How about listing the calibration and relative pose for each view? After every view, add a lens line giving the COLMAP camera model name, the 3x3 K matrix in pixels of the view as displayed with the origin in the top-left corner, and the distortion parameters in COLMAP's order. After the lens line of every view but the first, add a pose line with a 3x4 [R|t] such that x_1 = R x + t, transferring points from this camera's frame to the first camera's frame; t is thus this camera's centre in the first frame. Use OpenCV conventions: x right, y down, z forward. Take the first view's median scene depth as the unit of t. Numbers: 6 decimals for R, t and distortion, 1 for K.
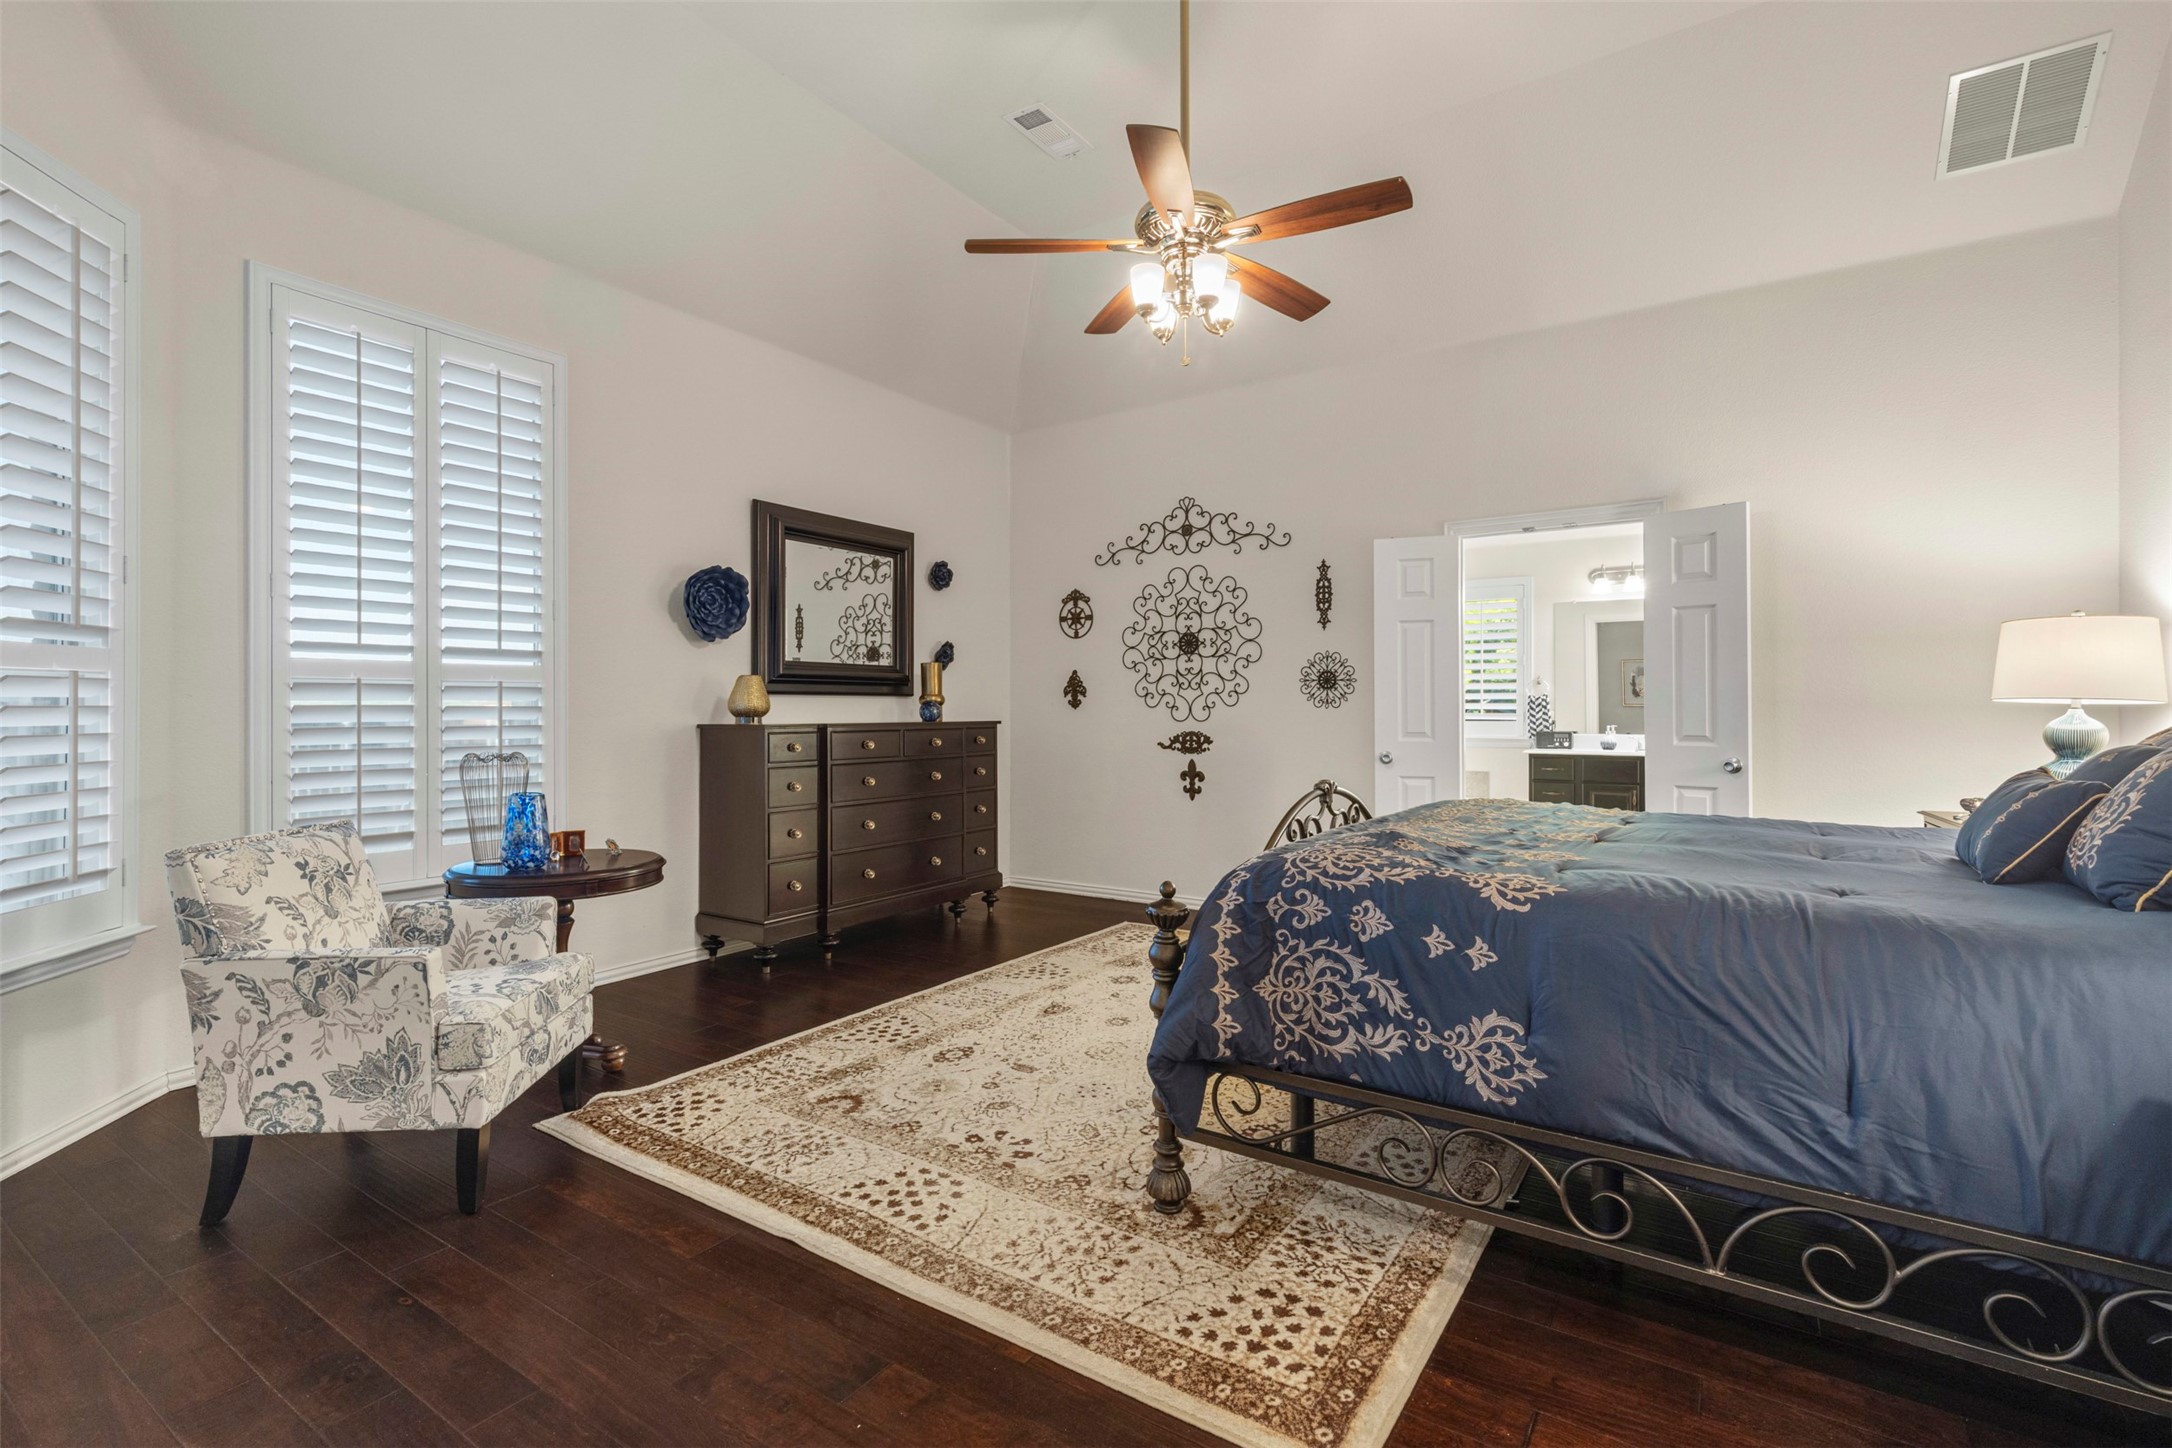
lens RADIAL K [[973.7, 0, 1086.4], [0, 973.7, 716.4], [0, 0, 1]] dist [0.002372, 0.001793]
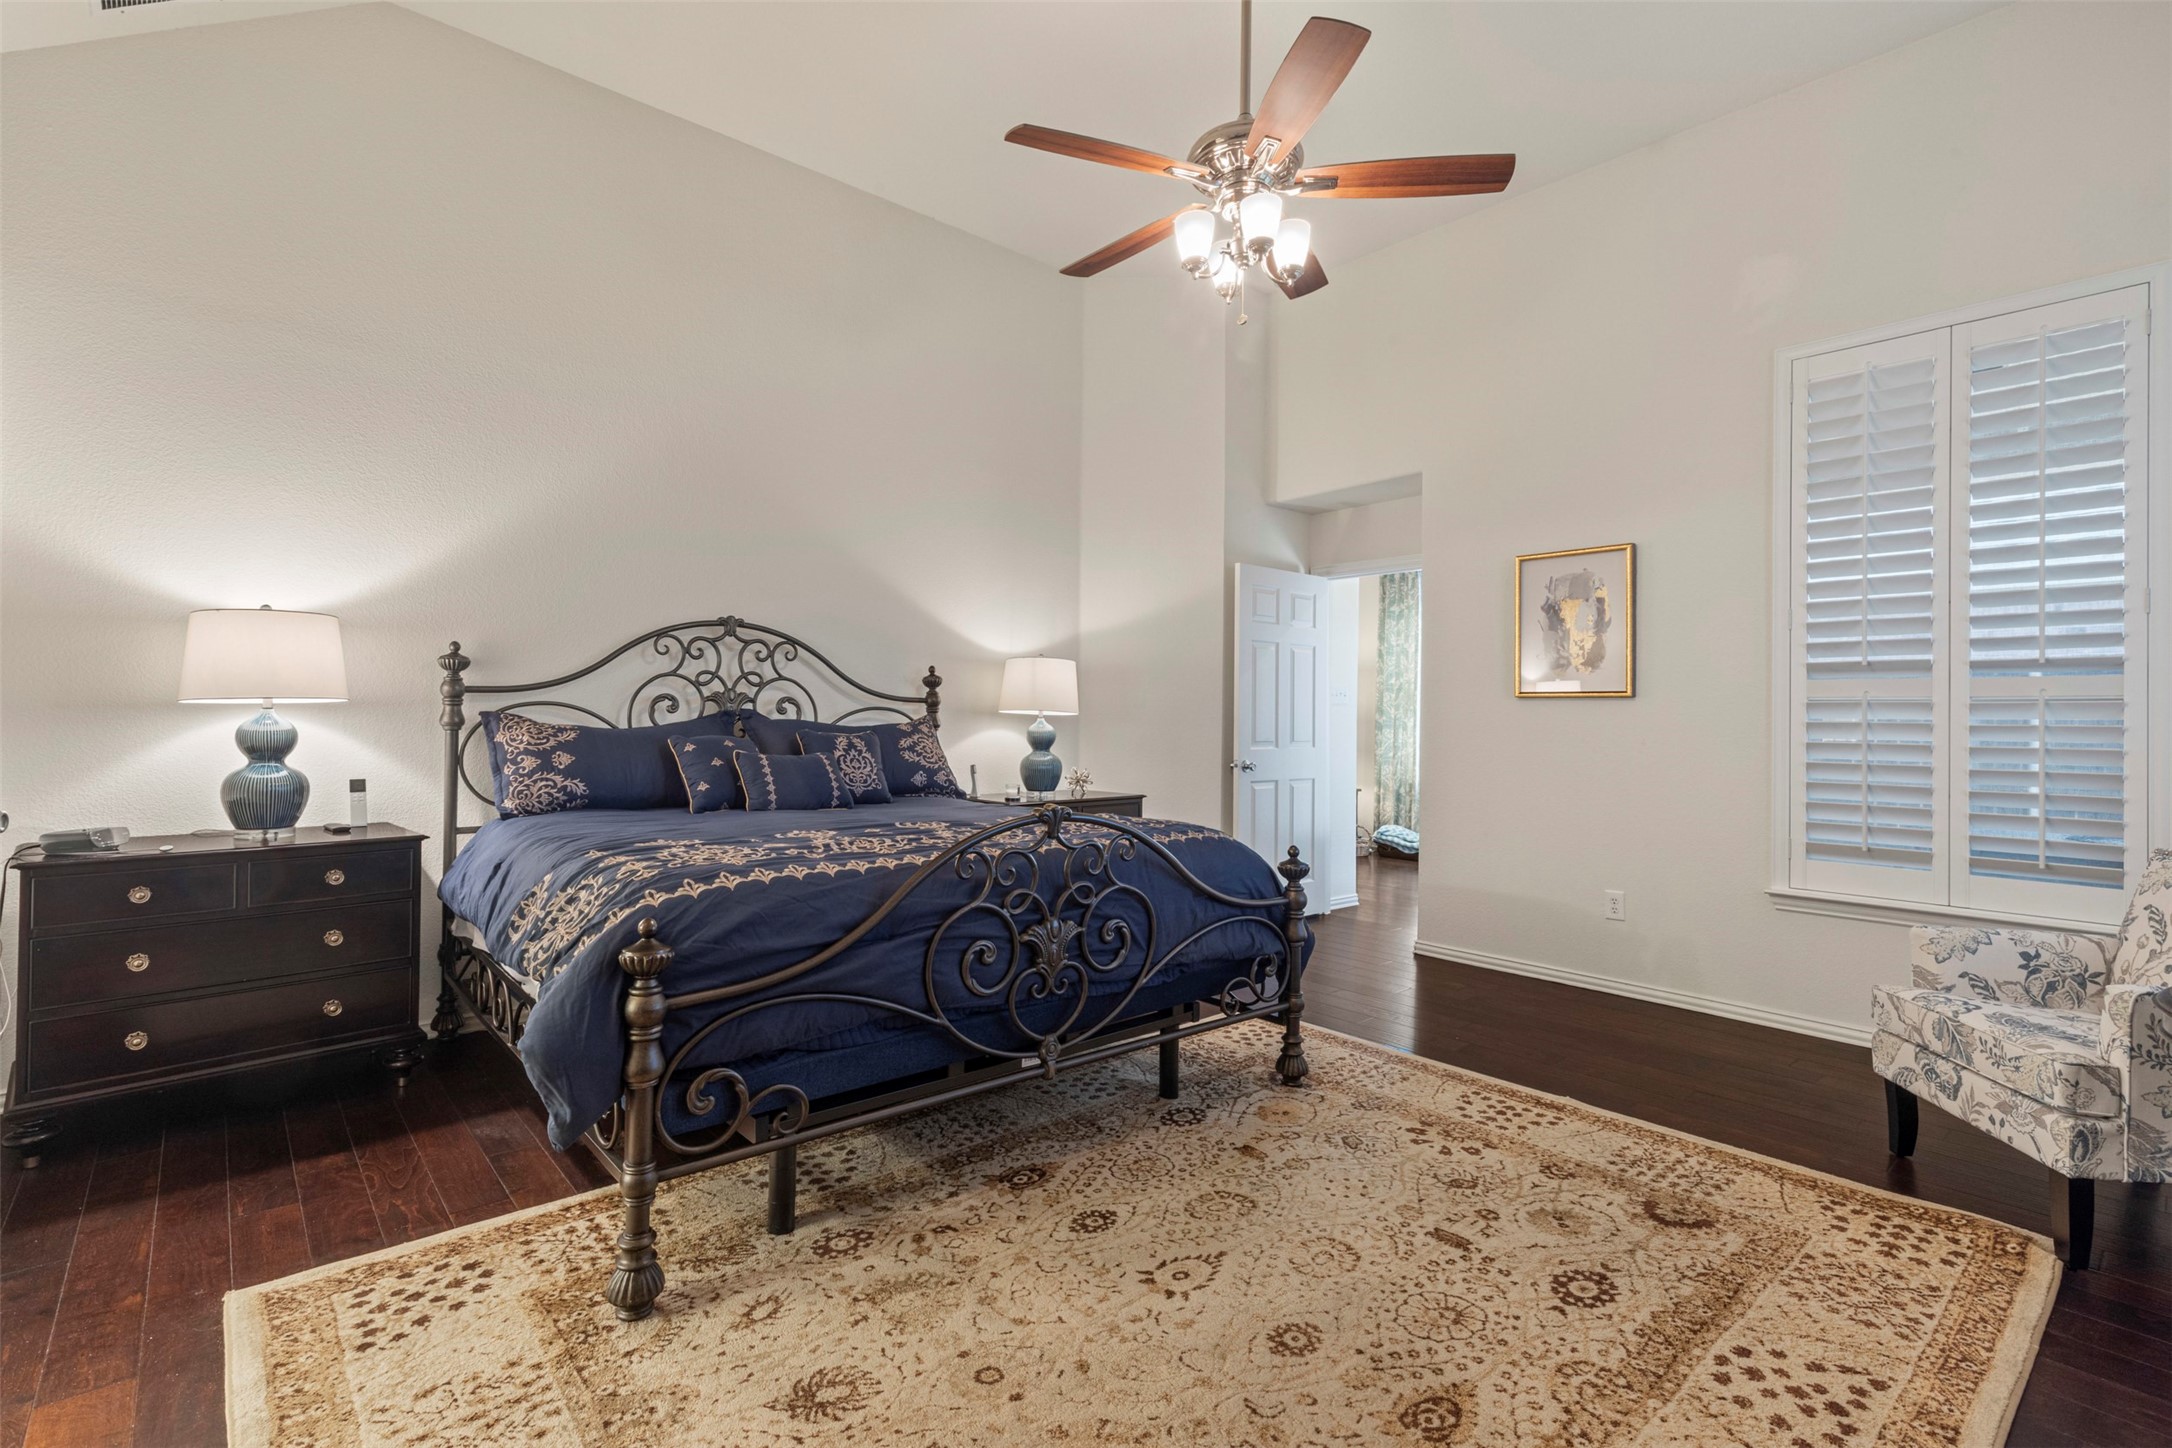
lens RADIAL K [[973.7, 0, 1075.0], [0, 973.7, 714.1], [0, 0, 1]] dist [0.002372, 0.001793]
pose [[-0.963247, -0.009472, 0.268450, 0.012867], [-0.009141, 0.999955, 0.002485, -0.014259], [-0.268462, -0.000061, -0.963290, 2.013725]]
